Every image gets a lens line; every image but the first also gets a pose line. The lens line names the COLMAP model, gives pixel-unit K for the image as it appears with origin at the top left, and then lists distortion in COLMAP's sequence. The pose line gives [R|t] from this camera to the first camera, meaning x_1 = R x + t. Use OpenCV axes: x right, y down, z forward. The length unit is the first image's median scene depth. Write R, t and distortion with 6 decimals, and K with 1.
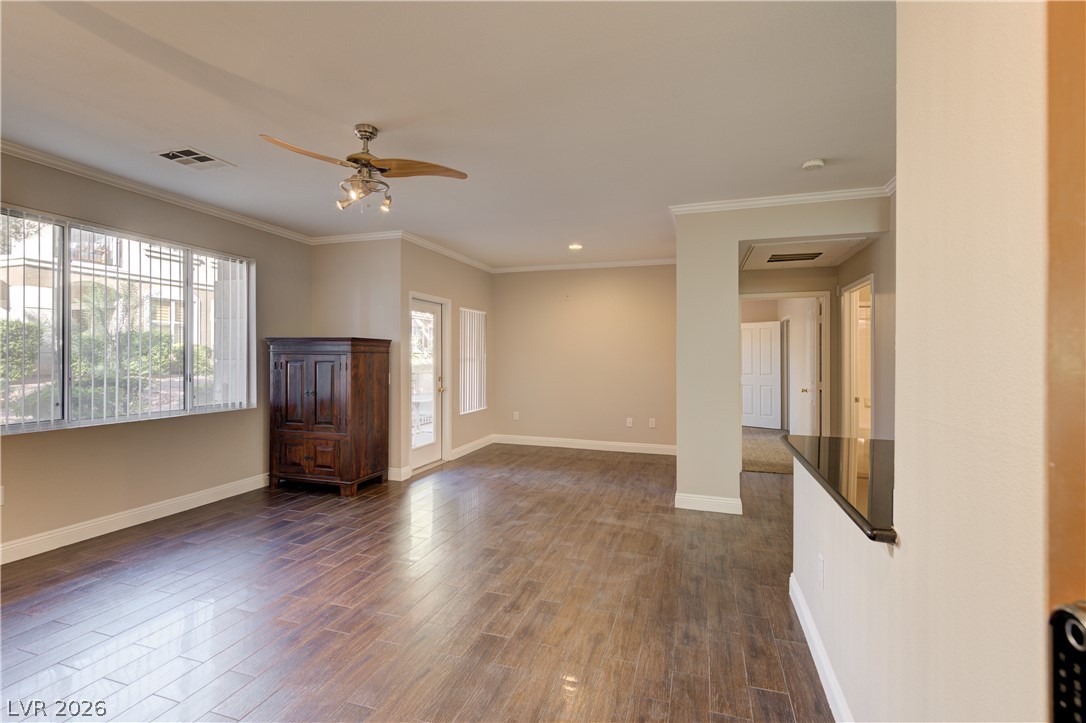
lens RADIAL K [[484.7, 0, 541.1], [0, 484.7, 358.2], [0, 0, 1]] dist [0.000260, -0.000618]
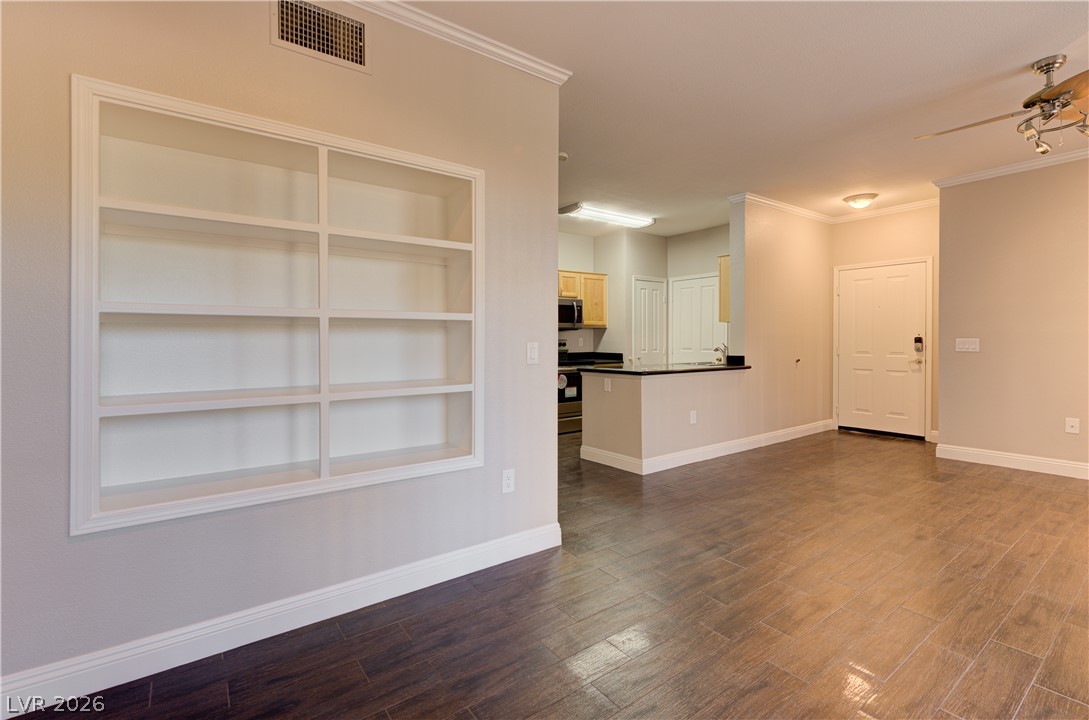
lens RADIAL K [[486.0, 0, 548.2], [0, 486.0, 345.1], [0, 0, 1]] dist [0.000260, -0.000618]
pose [[-0.813419, -0.003948, 0.581665, -0.079350], [0.001749, 0.999956, 0.009232, 0.038992], [-0.581676, 0.008527, -0.813376, 1.493106]]
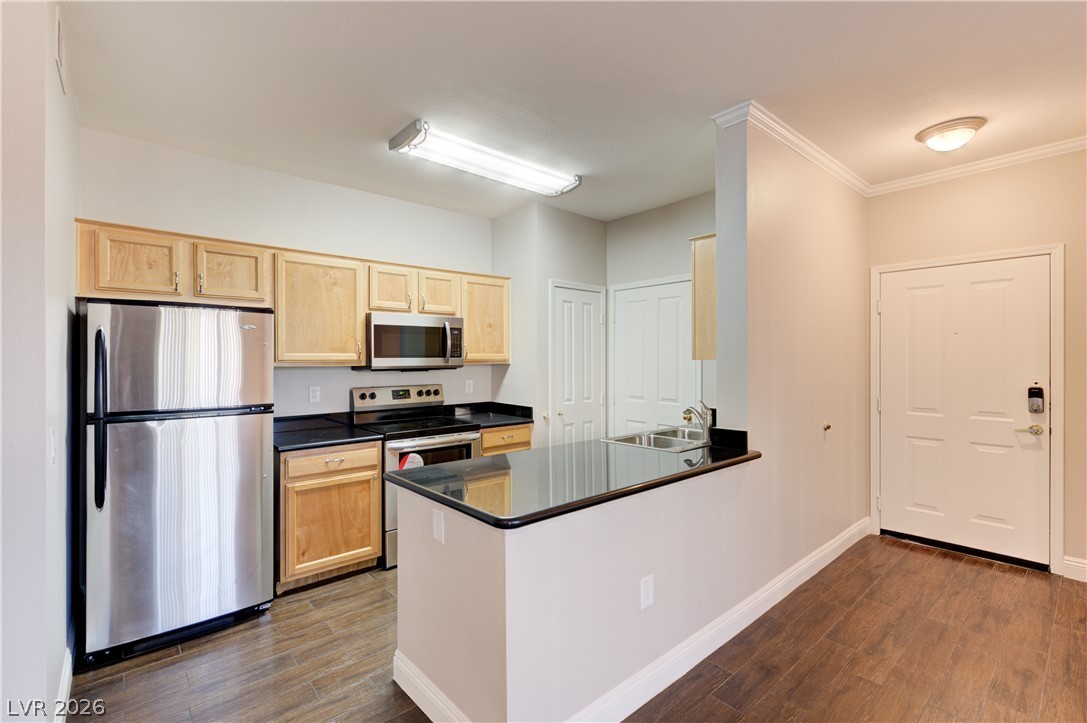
lens RADIAL K [[485.1, 0, 548.0], [0, 485.1, 361.1], [0, 0, 1]] dist [0.000260, -0.000618]
pose [[-0.862719, 0.002482, 0.505677, 0.126555], [0.002149, 0.999997, -0.001243, -0.007268], [-0.505679, 0.000014, -0.862722, 0.894008]]
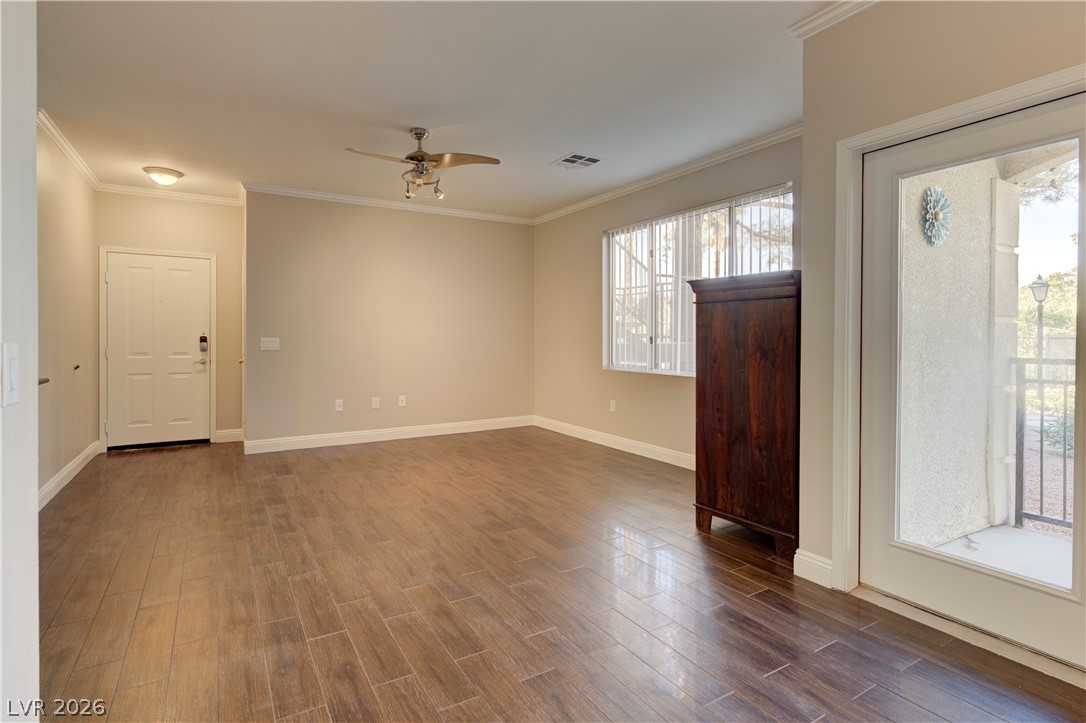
lens RADIAL K [[516.2, 0, 494.4], [0, 516.2, 344.3], [0, 0, 1]] dist [-0.001983, -0.000592]
pose [[-0.686638, 0.005499, -0.726979, 0.303451], [-0.000857, 0.999965, 0.008374, 0.040076], [0.726999, 0.006373, -0.686609, 1.322928]]
